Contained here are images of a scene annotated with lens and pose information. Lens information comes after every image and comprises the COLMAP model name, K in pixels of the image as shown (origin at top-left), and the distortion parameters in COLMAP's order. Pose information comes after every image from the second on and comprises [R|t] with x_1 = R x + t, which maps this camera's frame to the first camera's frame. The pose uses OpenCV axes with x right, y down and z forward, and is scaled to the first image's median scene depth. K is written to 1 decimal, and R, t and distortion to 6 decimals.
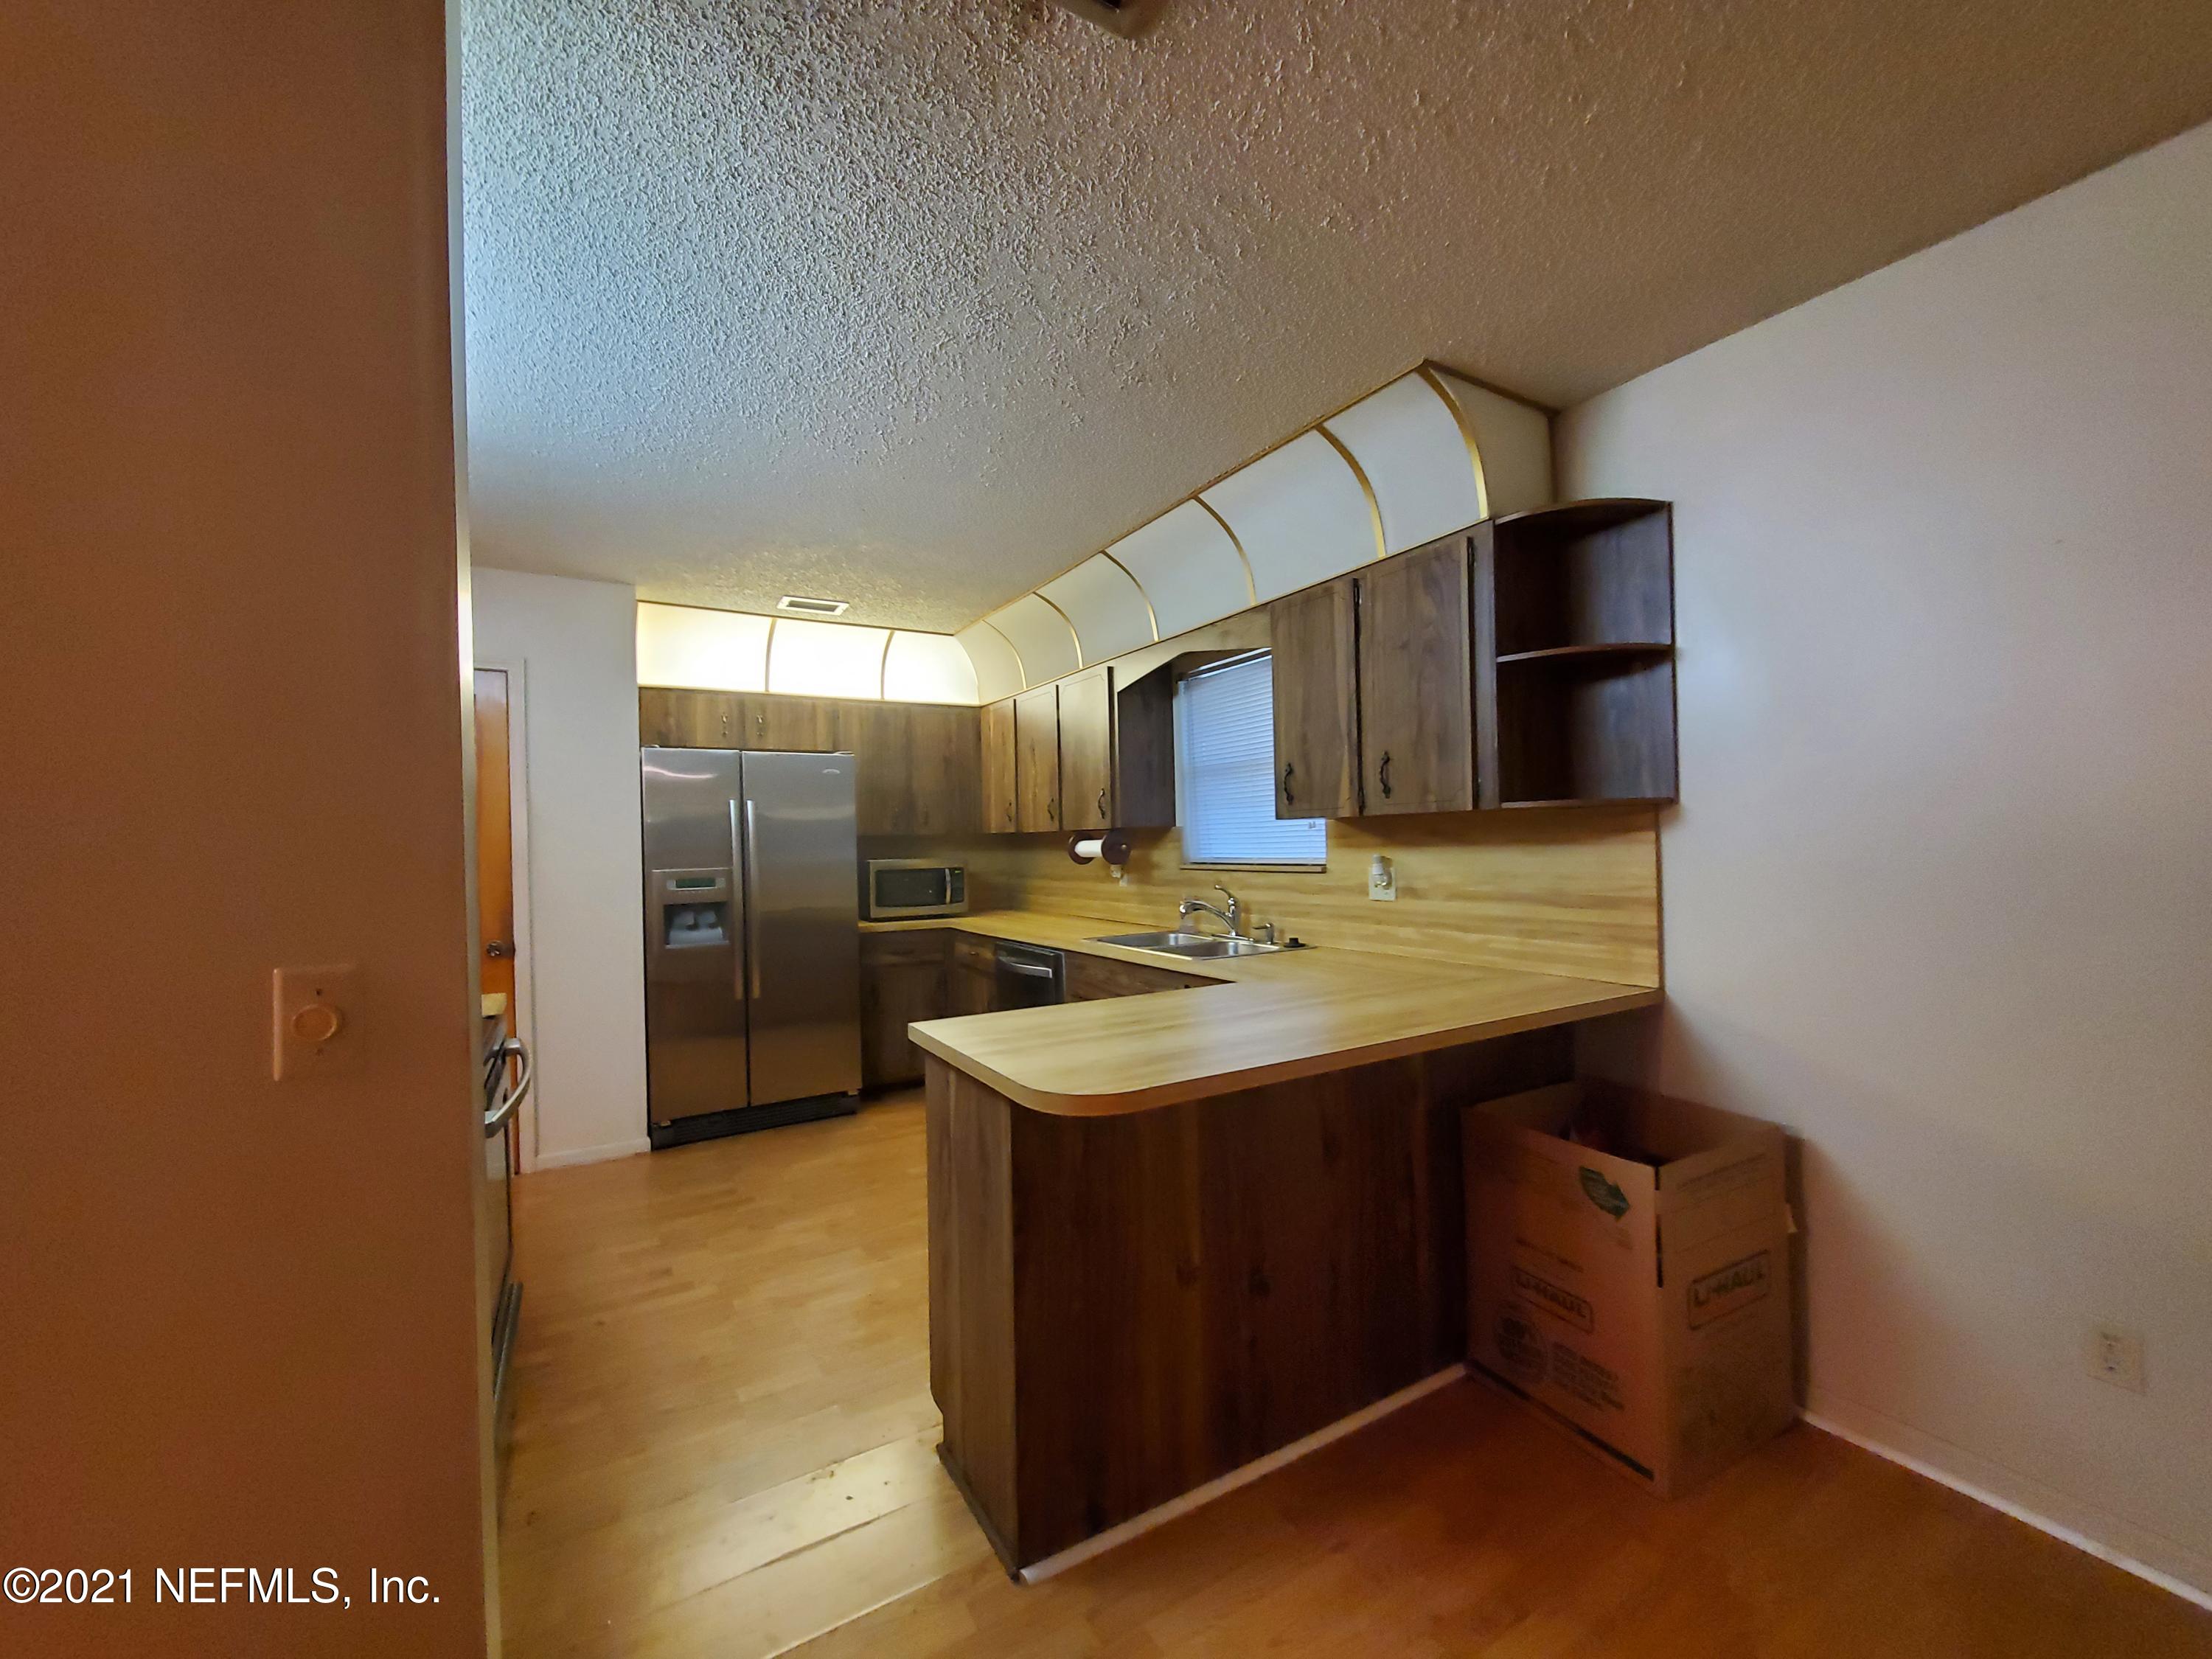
lens RADIAL K [[870.3, 0, 1102.9], [0, 870.3, 837.2], [0, 0, 1]] dist [-0.001874, -0.000474]
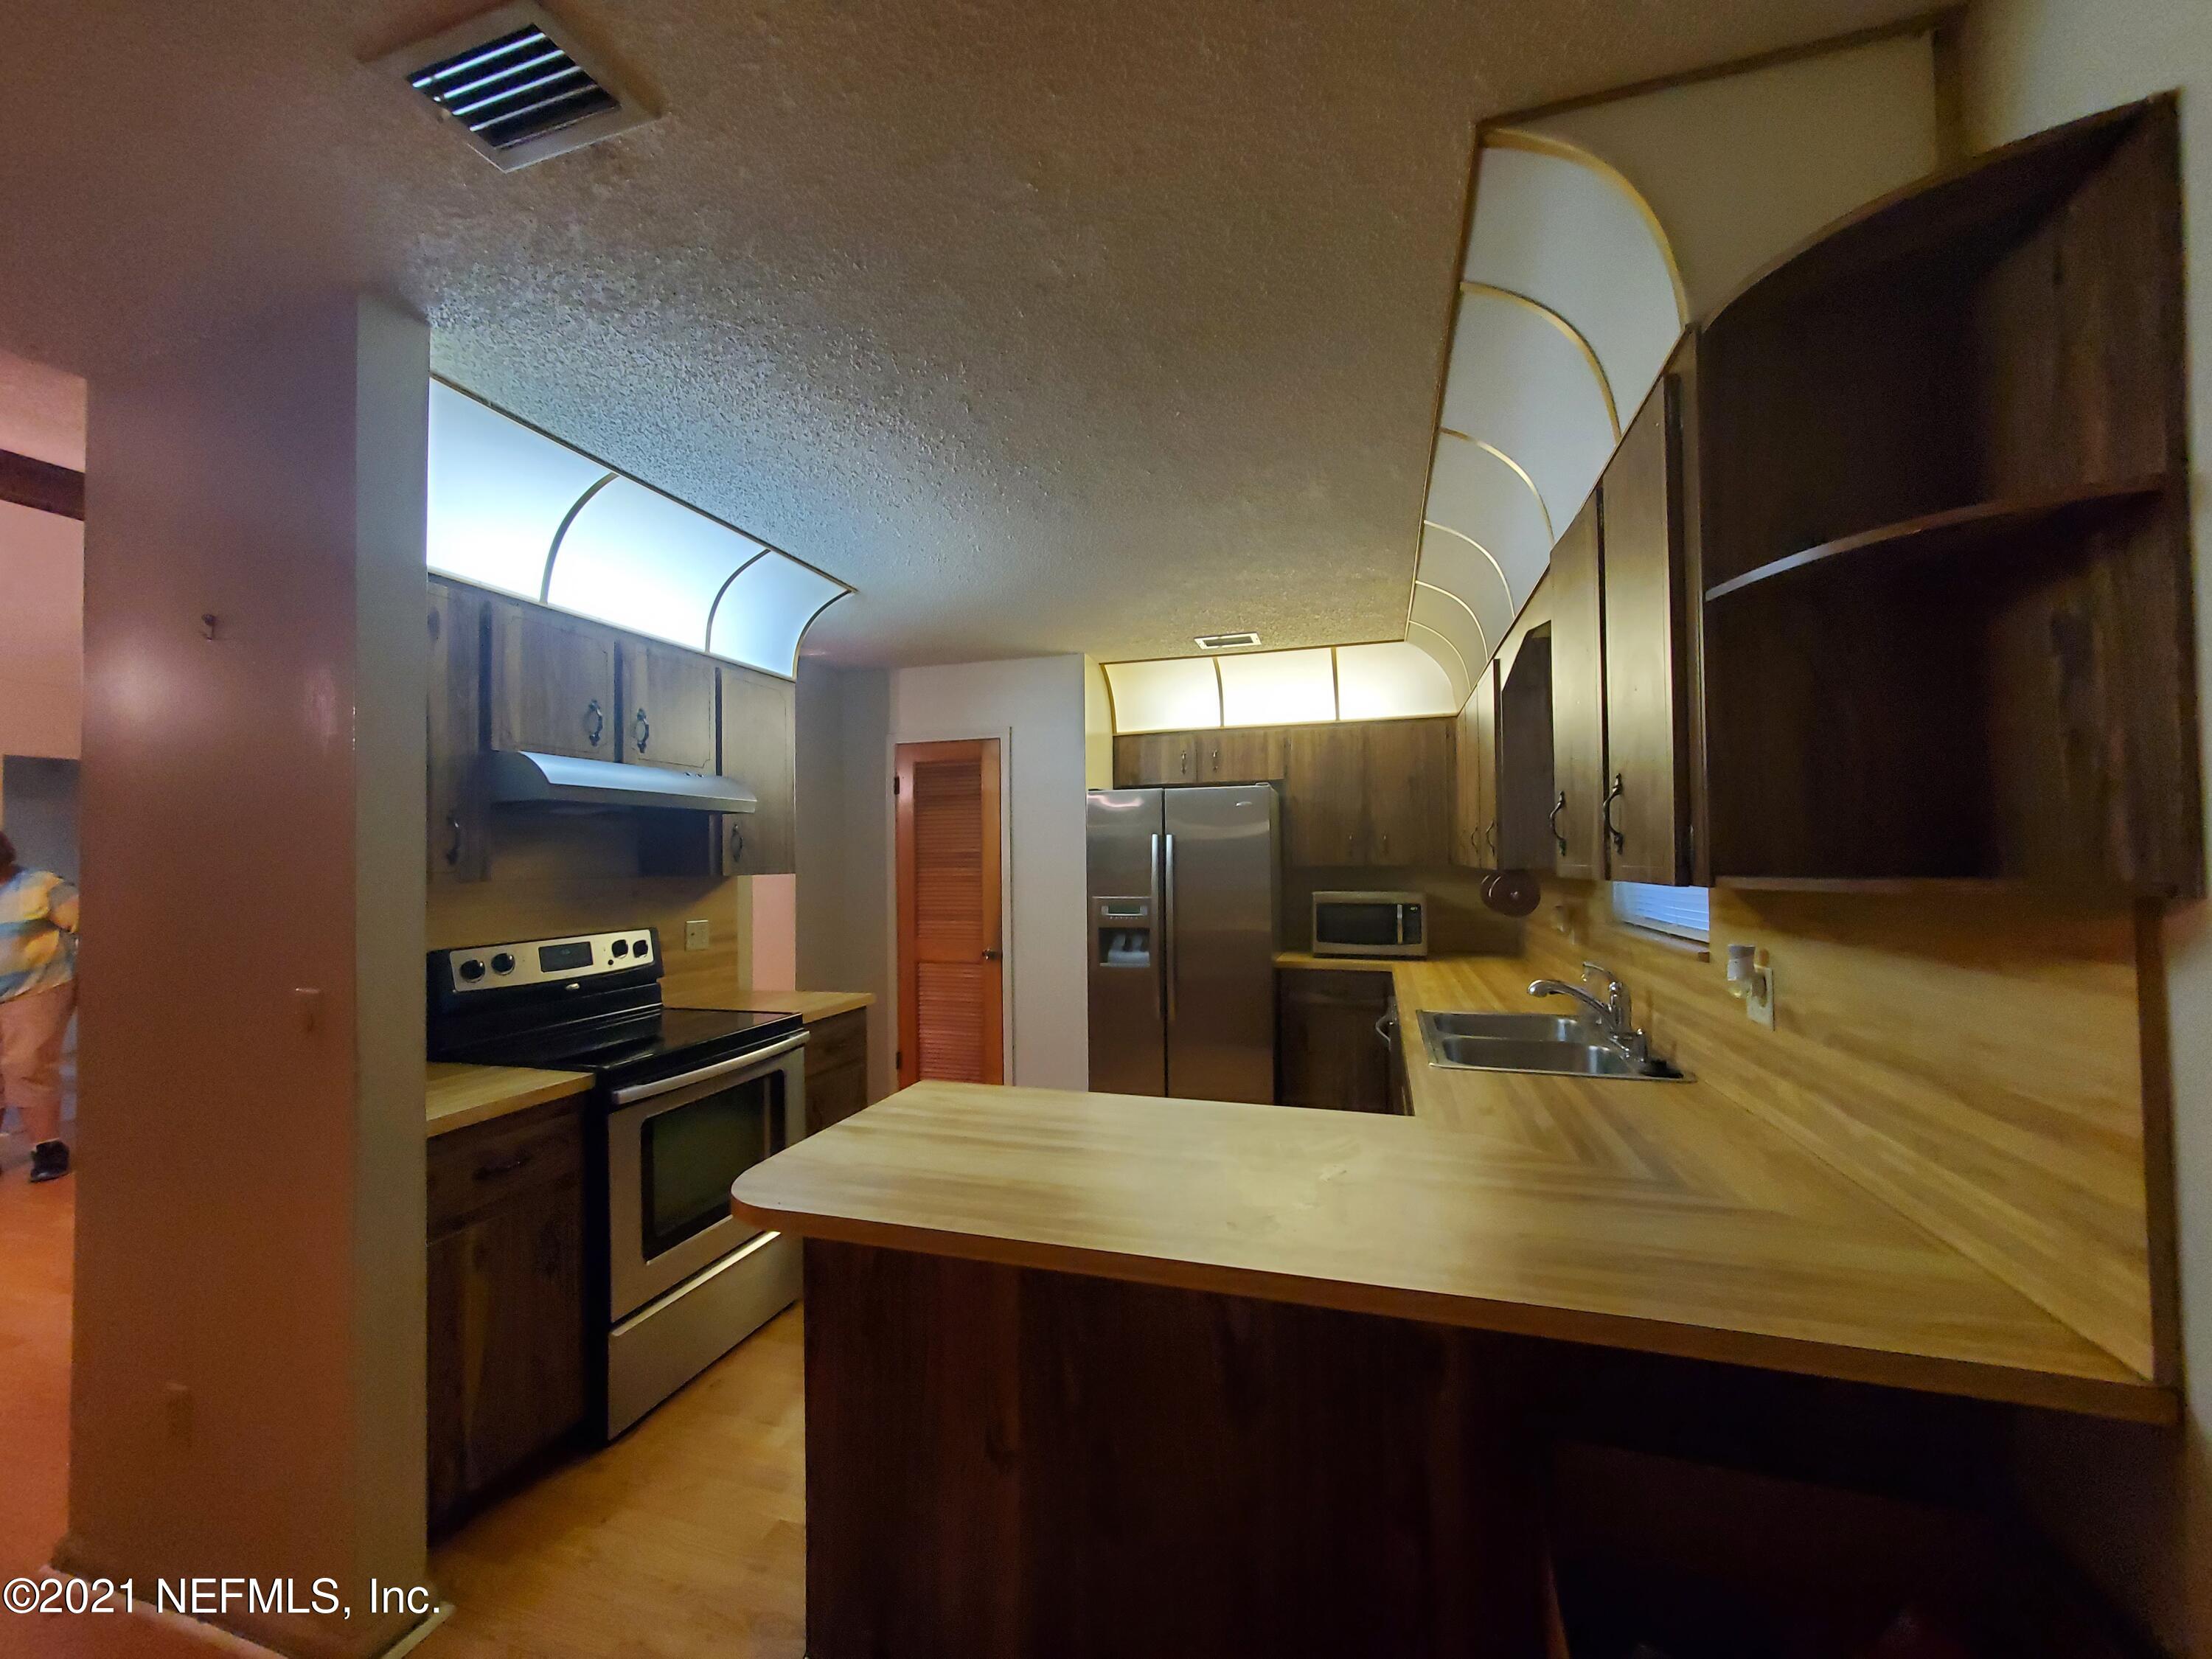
lens RADIAL K [[870.3, 0, 1102.9], [0, 870.3, 837.2], [0, 0, 1]] dist [-0.001874, -0.000474]
pose [[0.671840, -0.003887, -0.740686, 0.495450], [0.000867, 0.999990, -0.004461, -0.051061], [0.740696, 0.002355, 0.671836, 0.328424]]
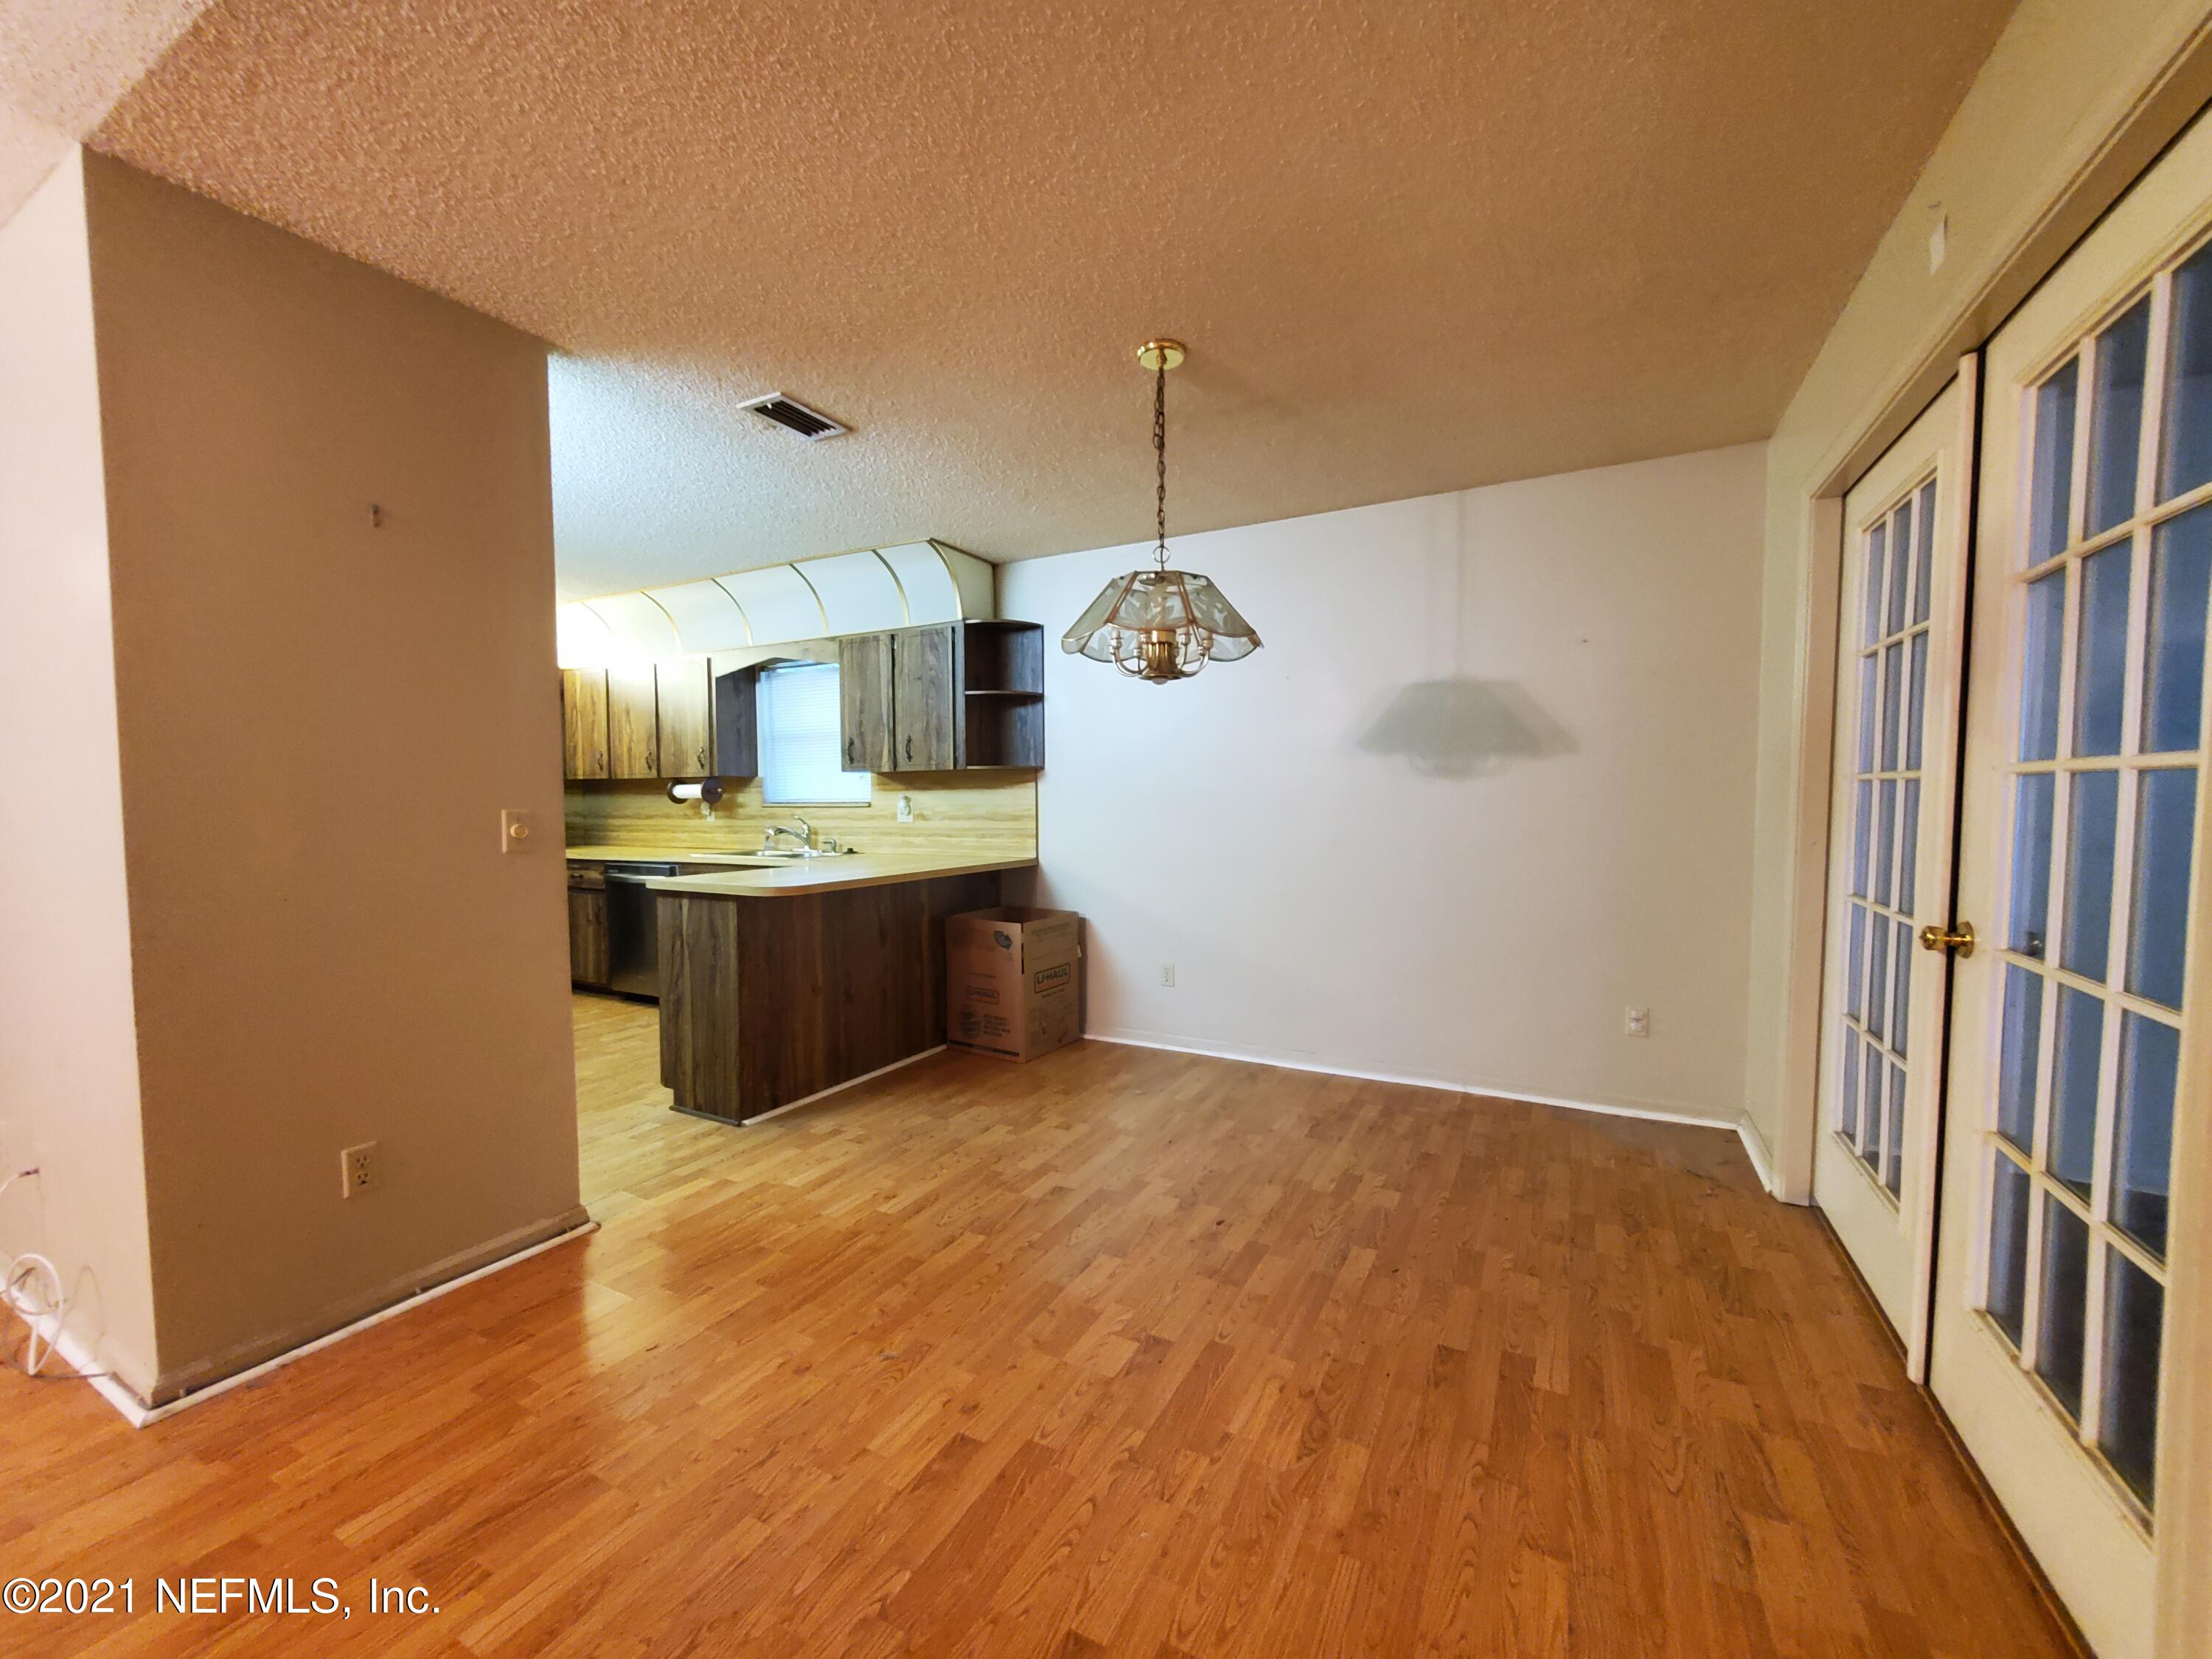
lens RADIAL K [[870.3, 0, 1102.9], [0, 870.3, 837.2], [0, 0, 1]] dist [-0.001874, -0.000474]
pose [[0.853544, -0.005850, 0.520988, -0.253926], [-0.016099, 0.999163, 0.037594, 0.034663], [-0.520772, -0.040475, 0.852736, -0.703681]]
